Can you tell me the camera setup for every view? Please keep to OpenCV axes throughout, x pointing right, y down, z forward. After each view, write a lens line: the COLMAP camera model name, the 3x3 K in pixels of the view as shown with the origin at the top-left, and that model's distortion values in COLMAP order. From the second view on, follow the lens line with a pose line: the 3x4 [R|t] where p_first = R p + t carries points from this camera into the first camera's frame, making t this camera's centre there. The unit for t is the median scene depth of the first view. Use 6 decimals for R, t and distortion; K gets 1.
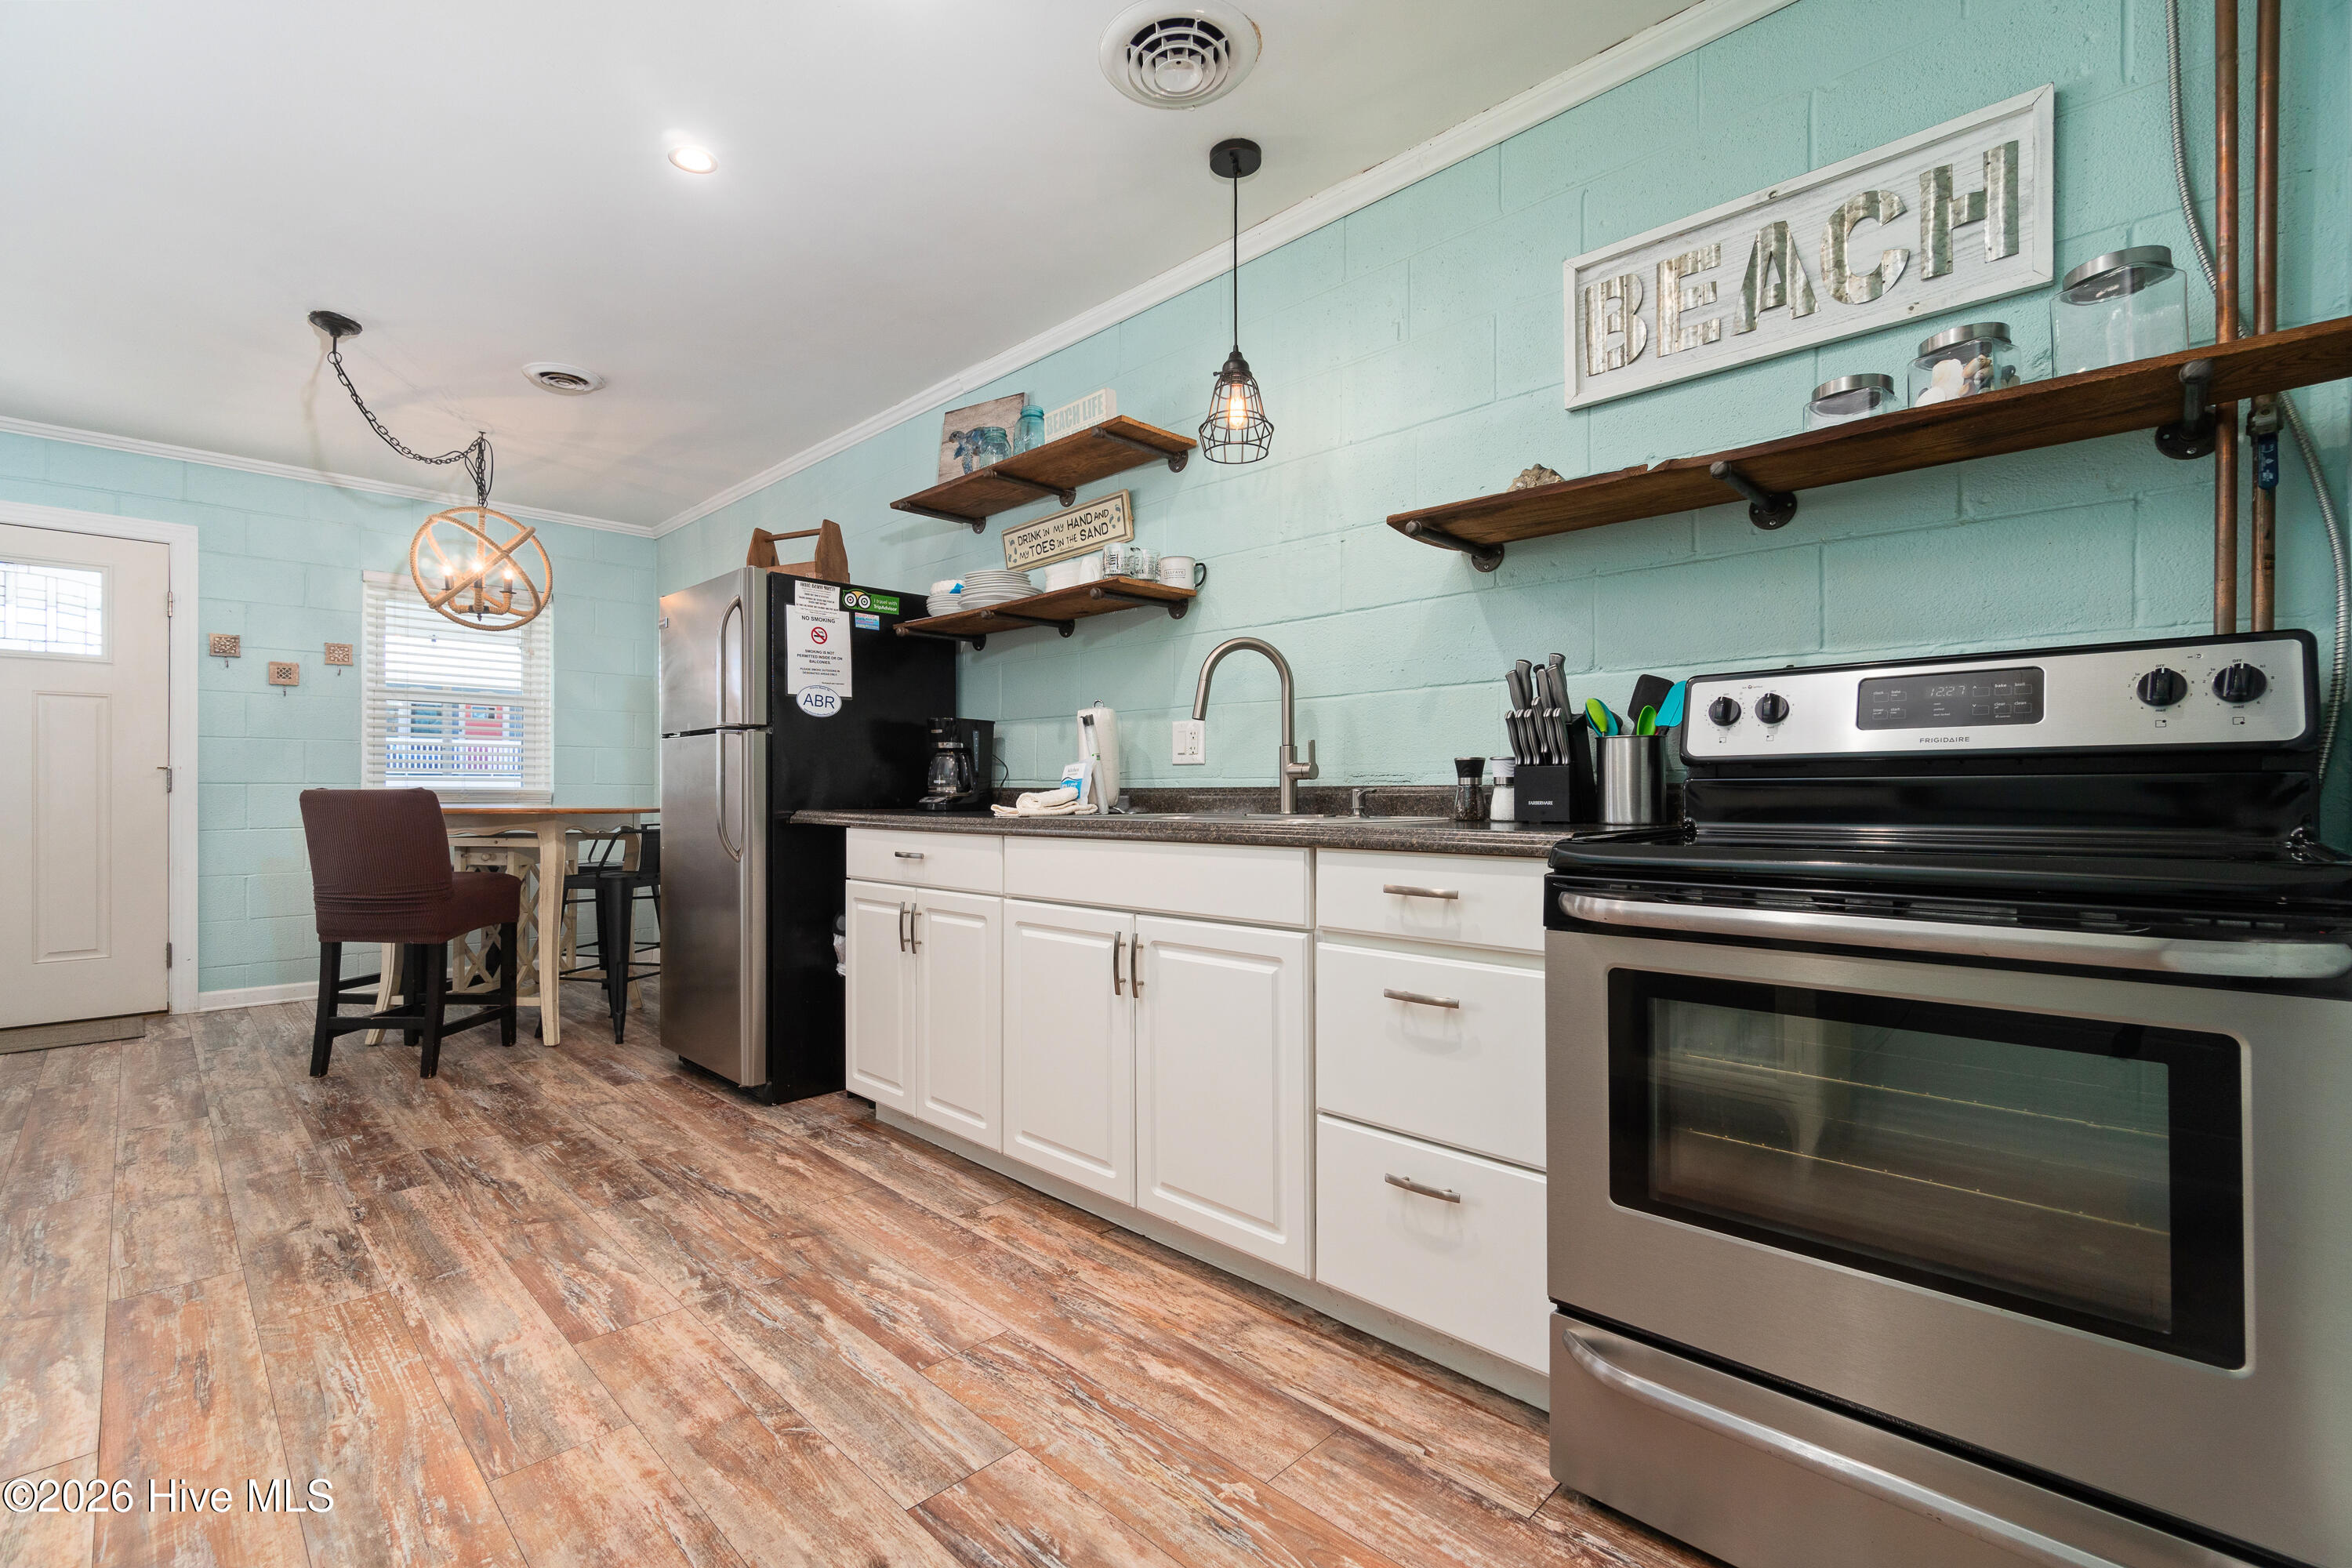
lens RADIAL K [[1041.8, 0, 1176.0], [0, 1041.8, 784.0], [0, 0, 1]] dist [-0.001585, 0.000552]
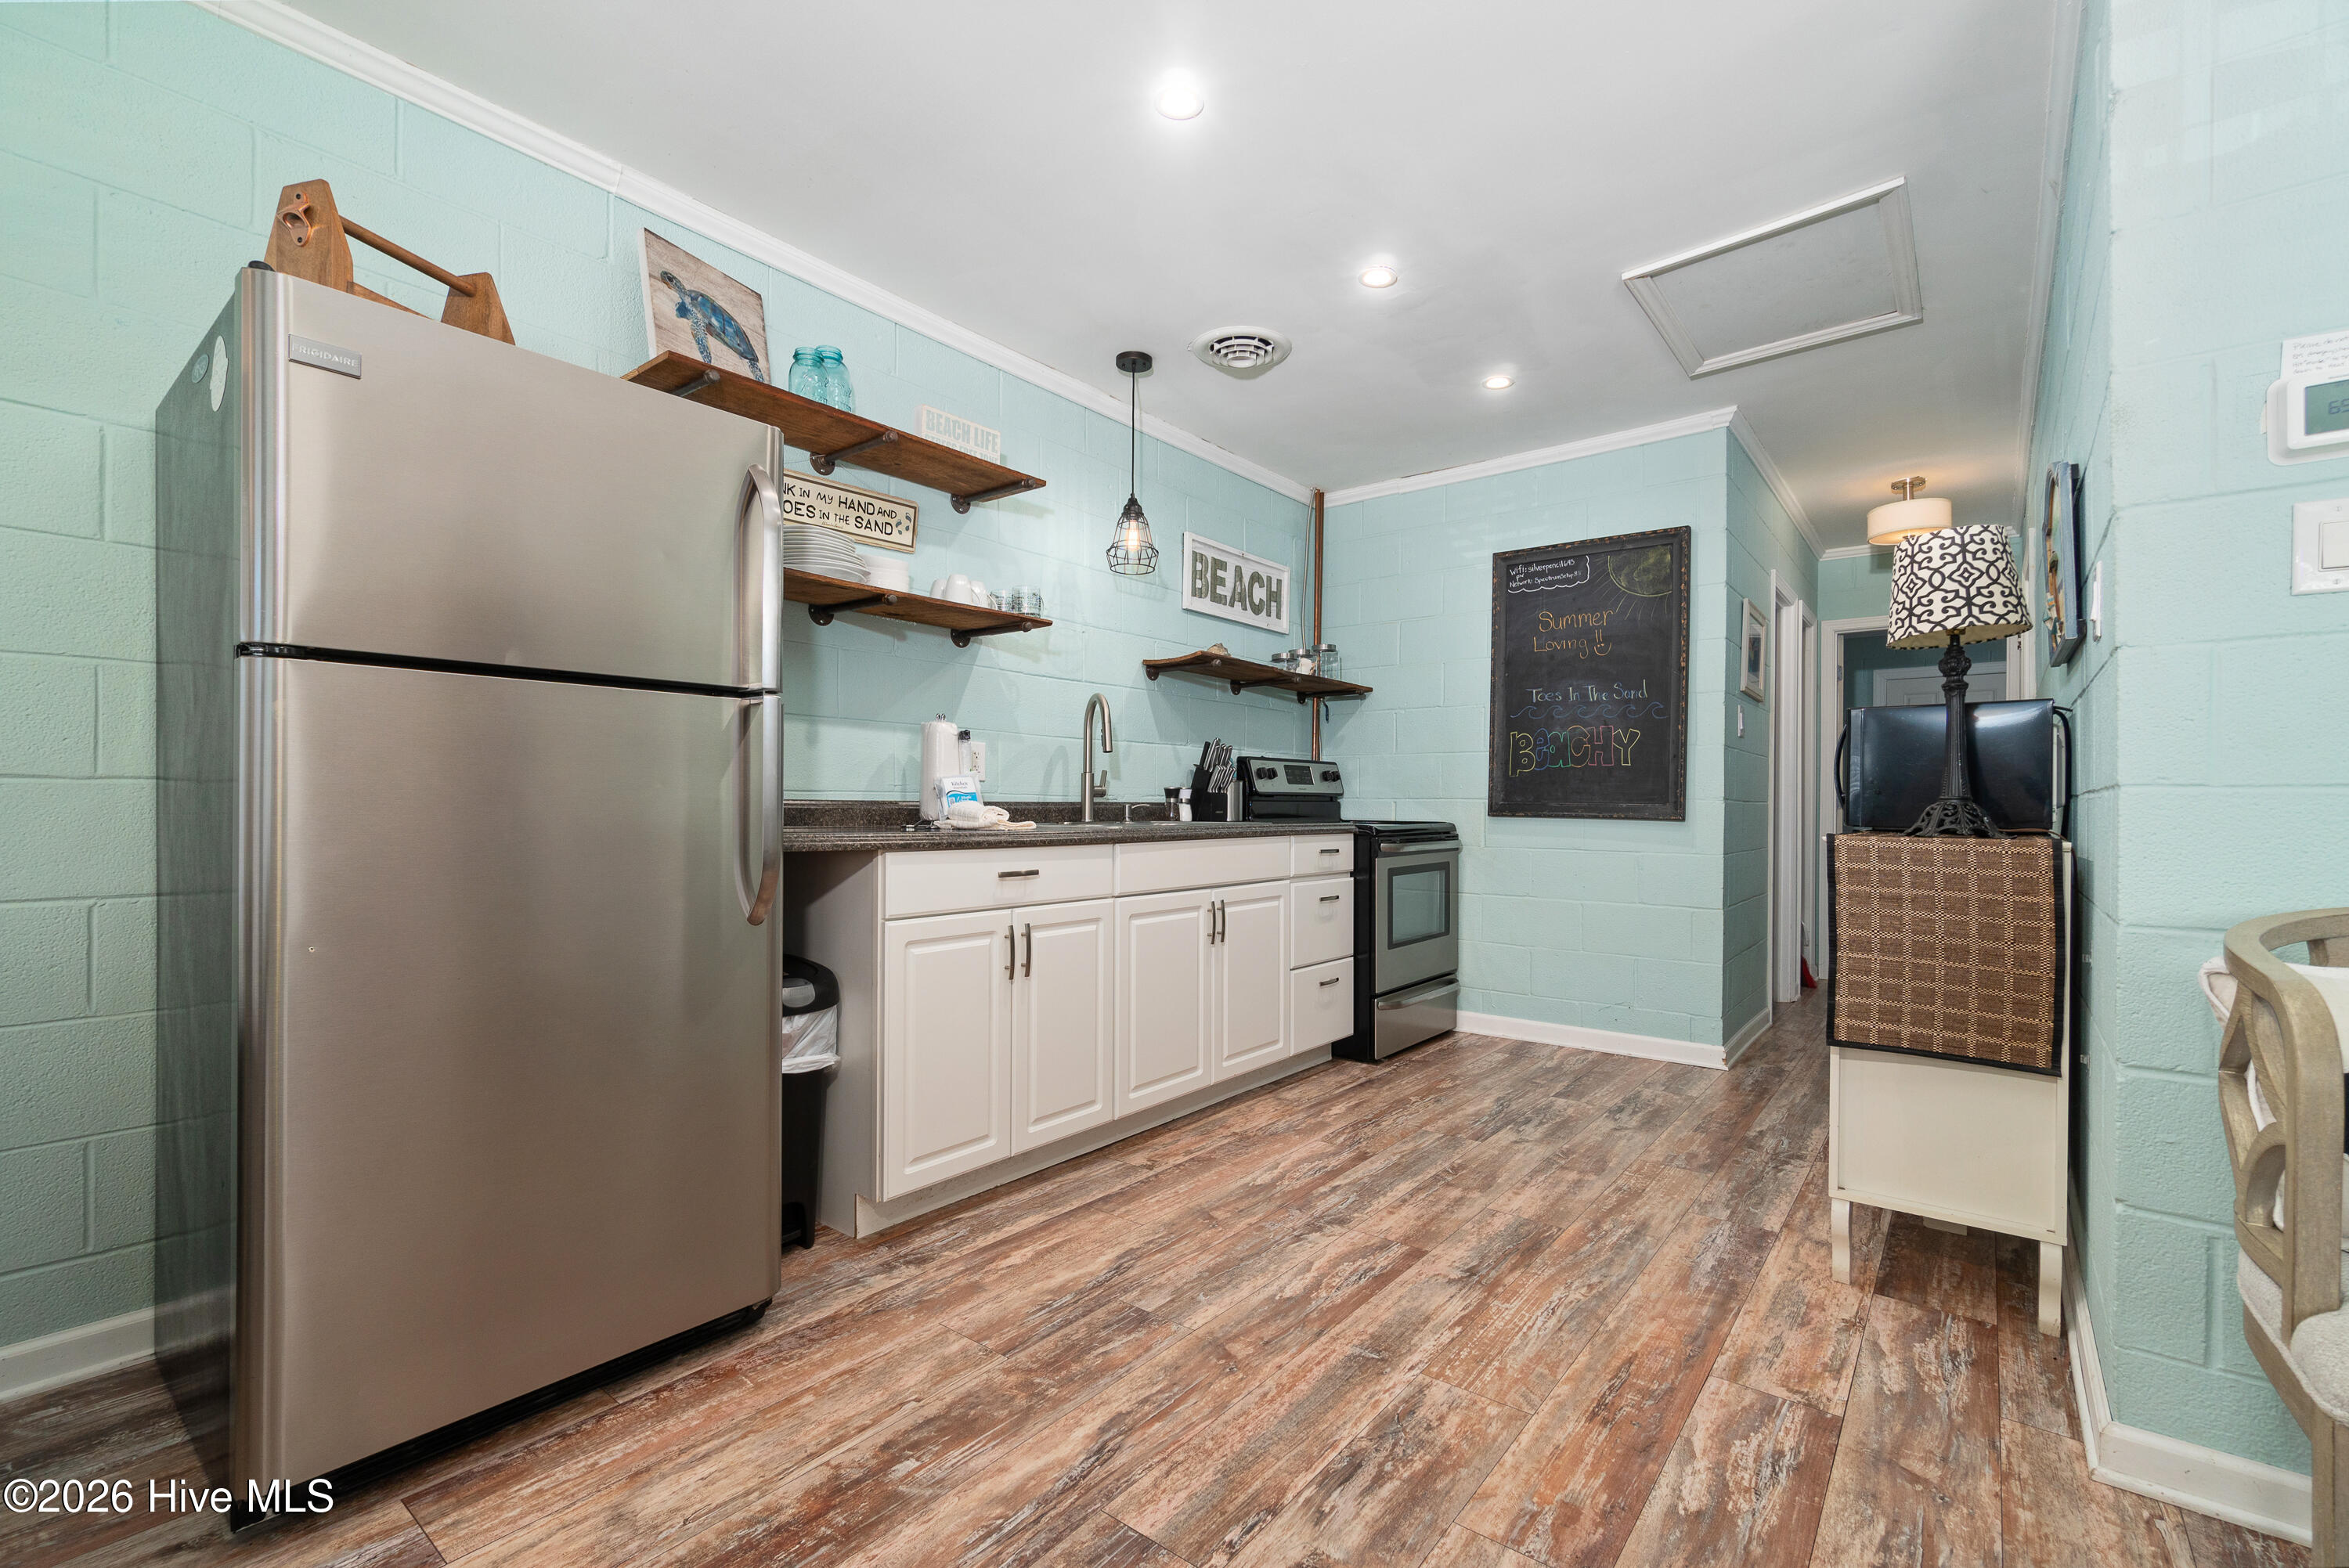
lens RADIAL K [[1005.8, 0, 1175.3], [0, 1005.8, 805.8], [0, 0, 1]] dist [-0.014727, 0.000253]
pose [[-0.107544, 0.001421, 0.994199, -1.311878], [-0.011080, 0.999935, -0.002628, 0.010007], [-0.994139, -0.011299, -0.107521, 1.084657]]
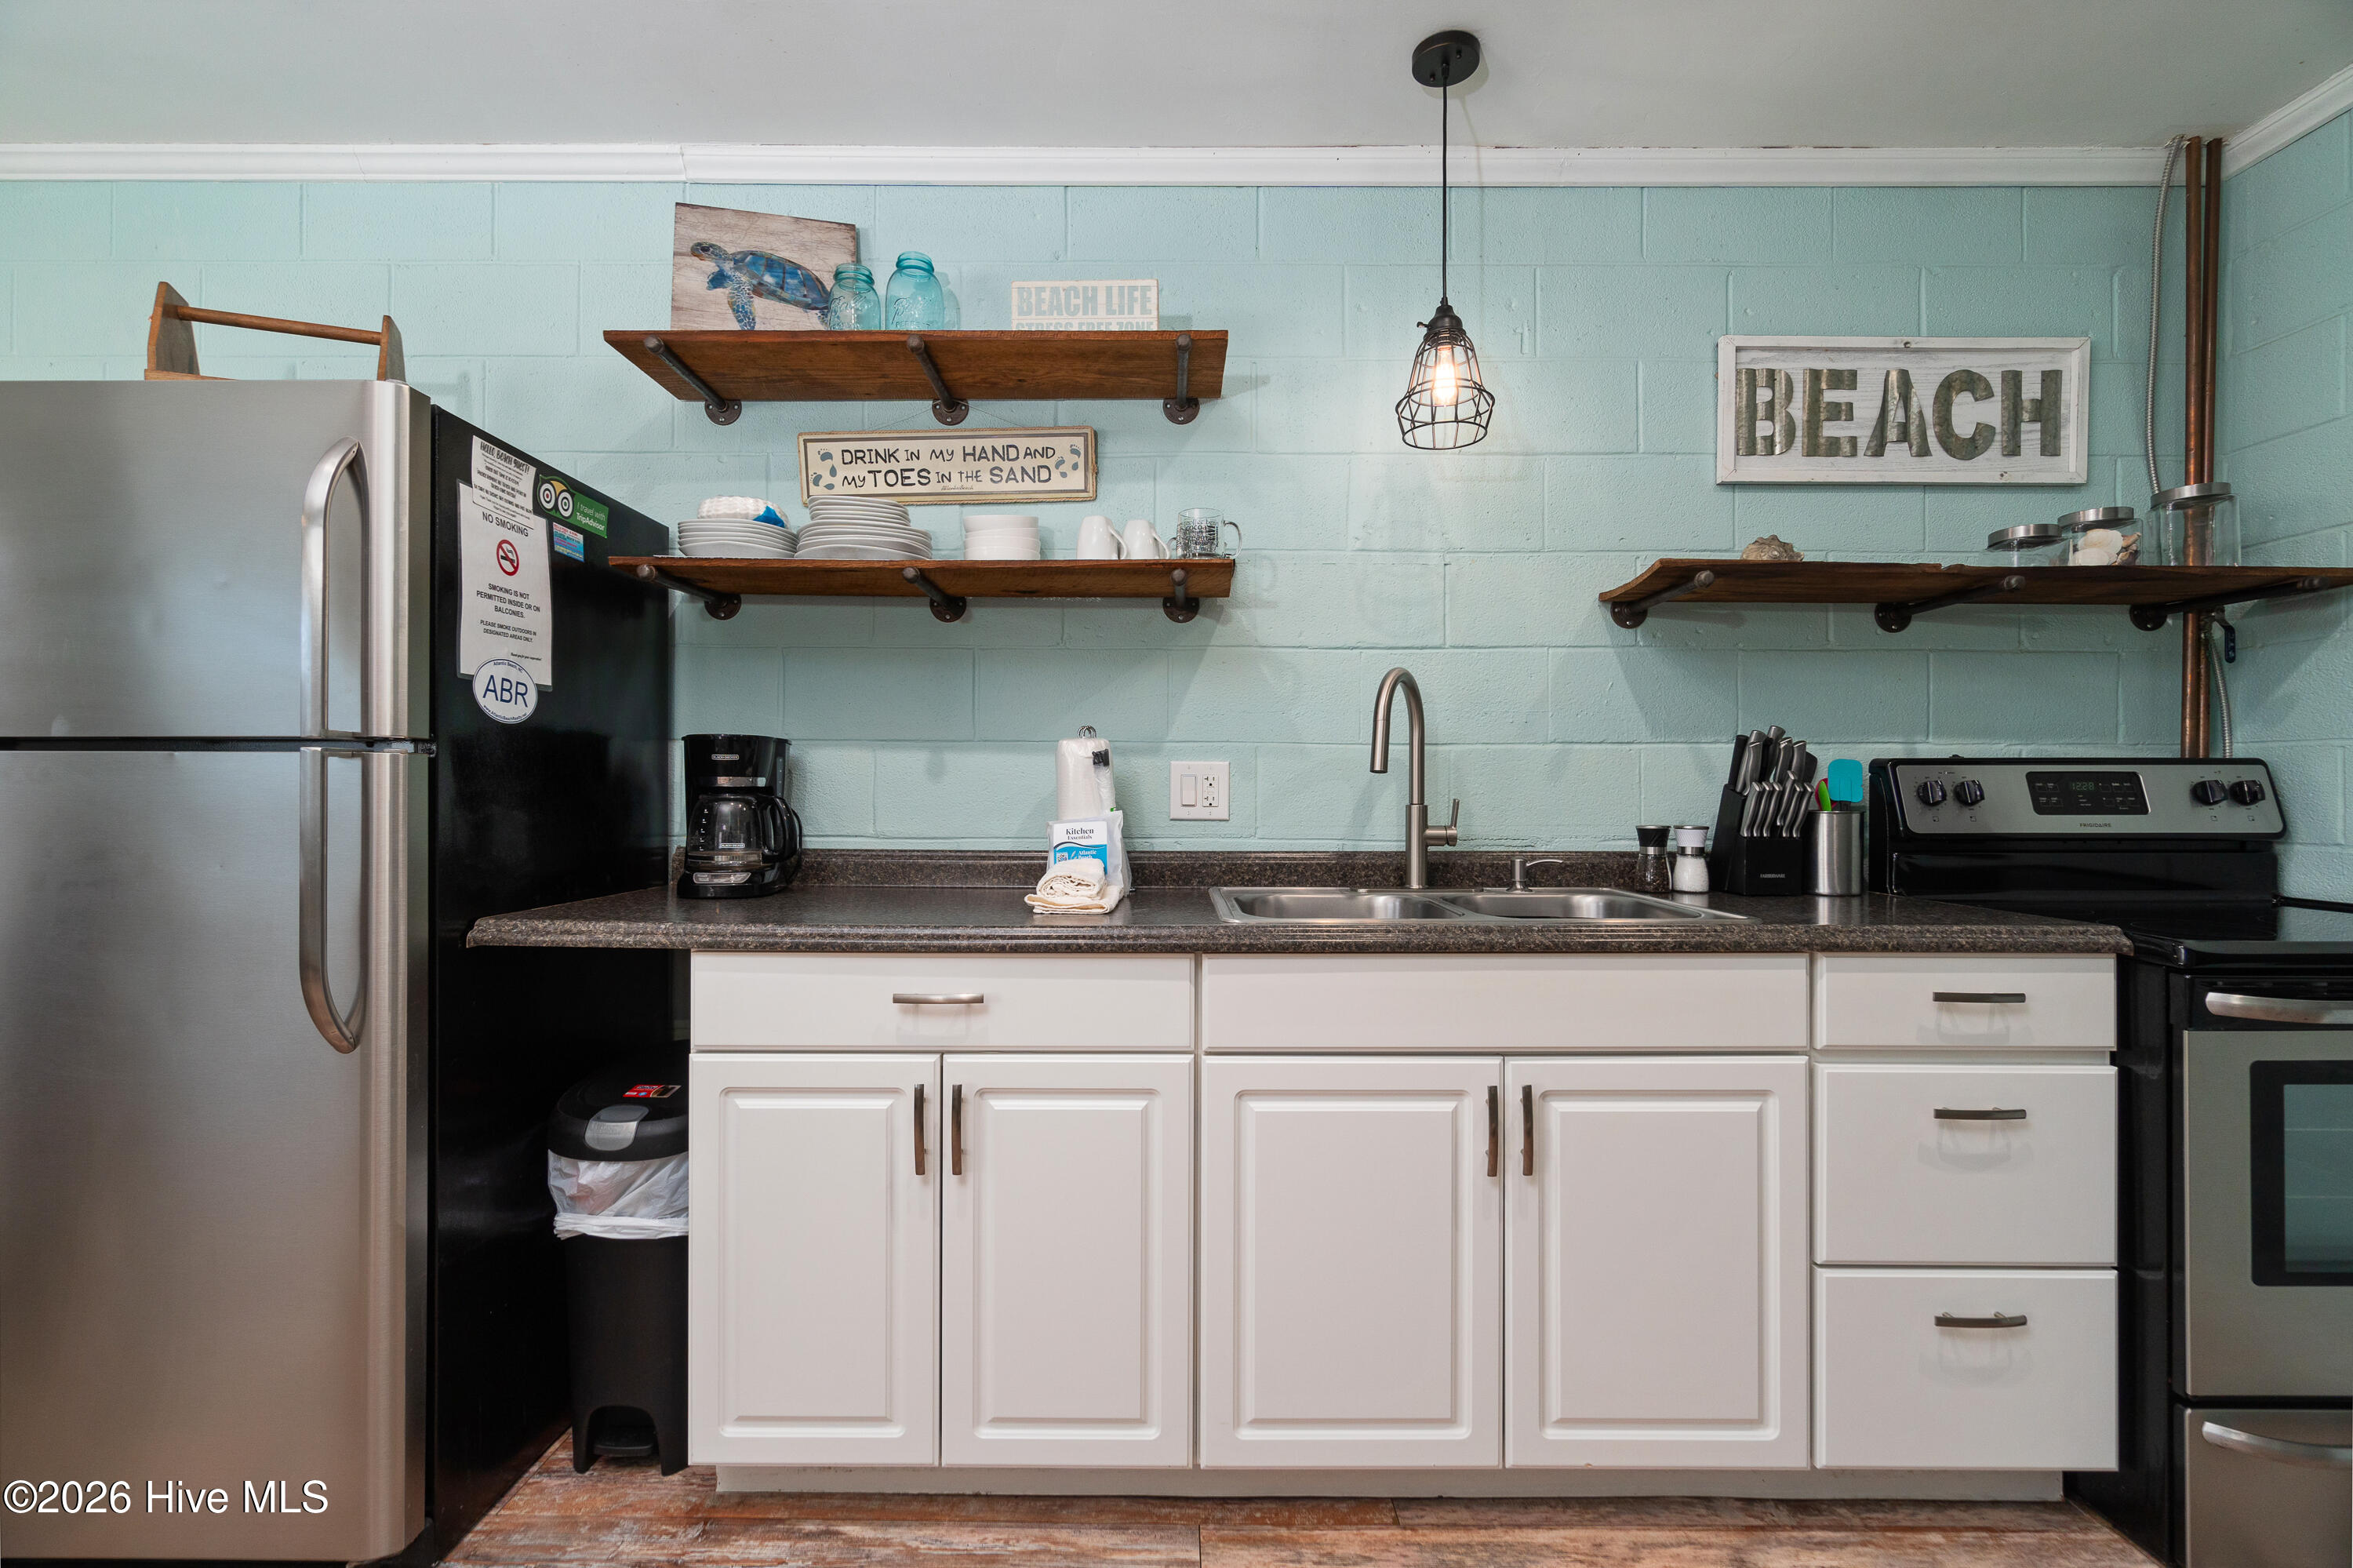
lens RADIAL K [[1017.0, 0, 1170.2], [0, 1017.0, 782.4], [0, 0, 1]] dist [-0.004295, 0.001153]
pose [[0.711863, 0.008903, 0.702262, -0.622823], [-0.010417, 0.999944, -0.002118, -0.052942], [-0.702242, -0.005807, 0.711915, 0.599347]]
